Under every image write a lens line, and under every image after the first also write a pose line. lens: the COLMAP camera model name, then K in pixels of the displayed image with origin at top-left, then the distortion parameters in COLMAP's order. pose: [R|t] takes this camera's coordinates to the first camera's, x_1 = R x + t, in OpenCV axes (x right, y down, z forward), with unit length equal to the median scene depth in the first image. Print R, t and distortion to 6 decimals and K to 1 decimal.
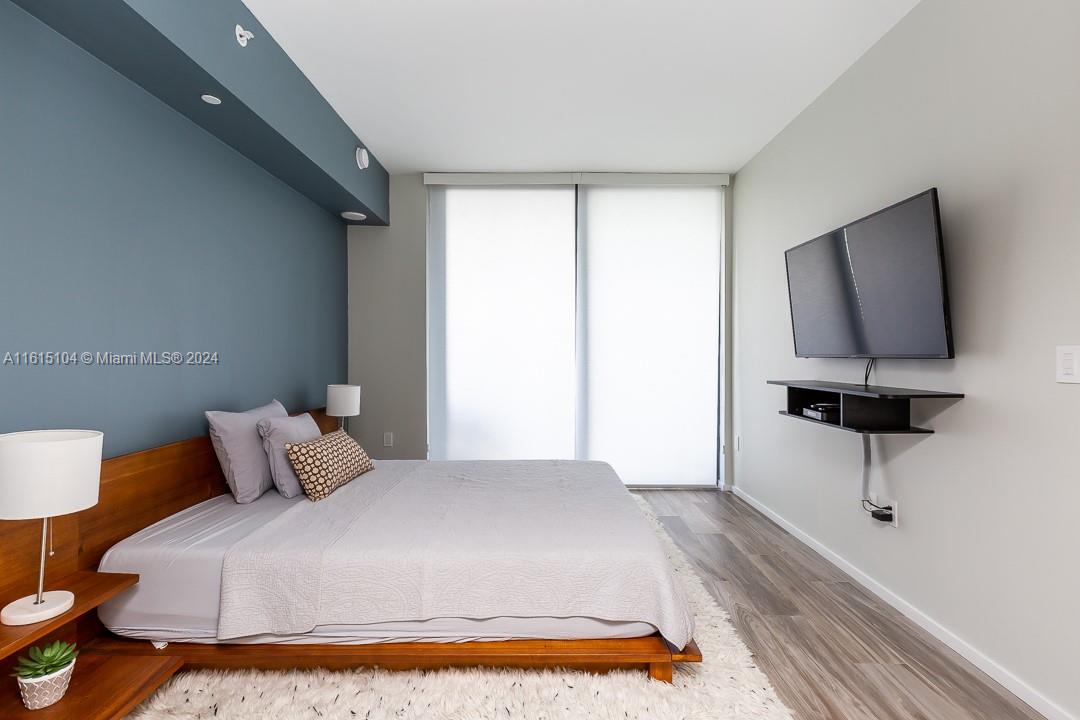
lens RADIAL K [[494.6, 0, 538.2], [0, 494.6, 358.5], [0, 0, 1]] dist [0.000919, 0.000206]
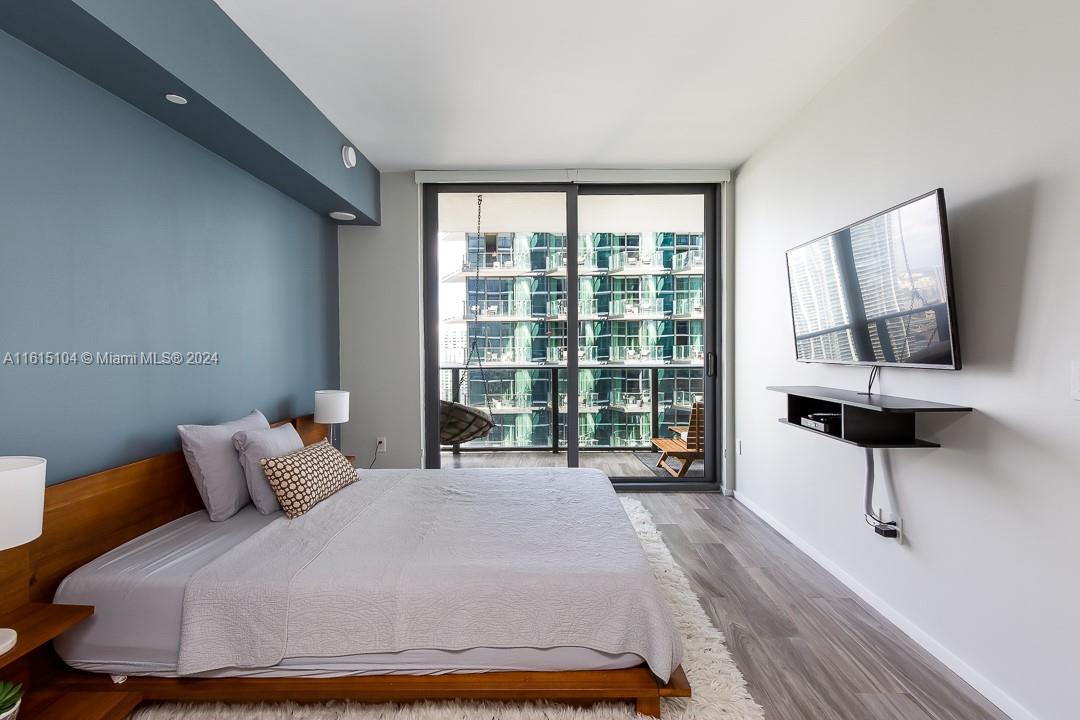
lens RADIAL K [[494.6, 0, 543.5], [0, 494.6, 356.5], [0, 0, 1]] dist [-0.001185, -0.000158]
pose [[0.999964, -0.006281, -0.005726, 0.047392], [0.006332, 0.999940, 0.008971, -0.033868], [0.005669, -0.009007, 0.999943, 0.052674]]
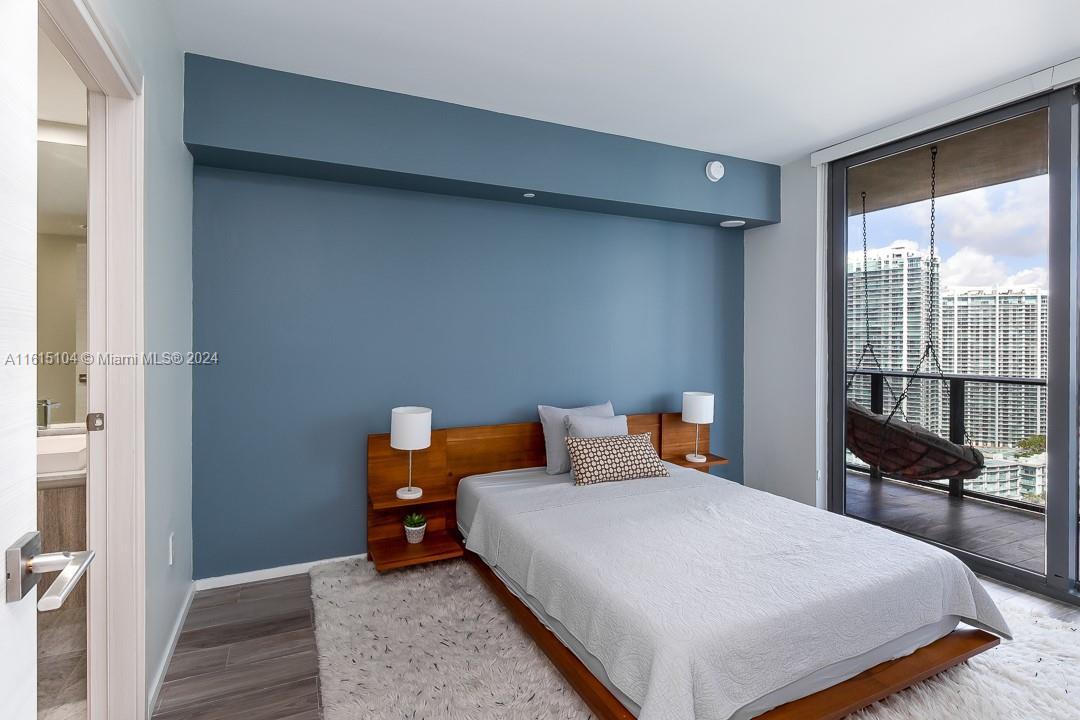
lens RADIAL K [[532.3, 0, 541.4], [0, 532.3, 341.6], [0, 0, 1]] dist [-0.024872, 0.000002]
pose [[0.423146, 0.003022, -0.906057, 0.799679], [-0.011605, 0.999930, -0.002085, -0.081025], [0.905987, 0.011397, 0.423151, 0.379452]]
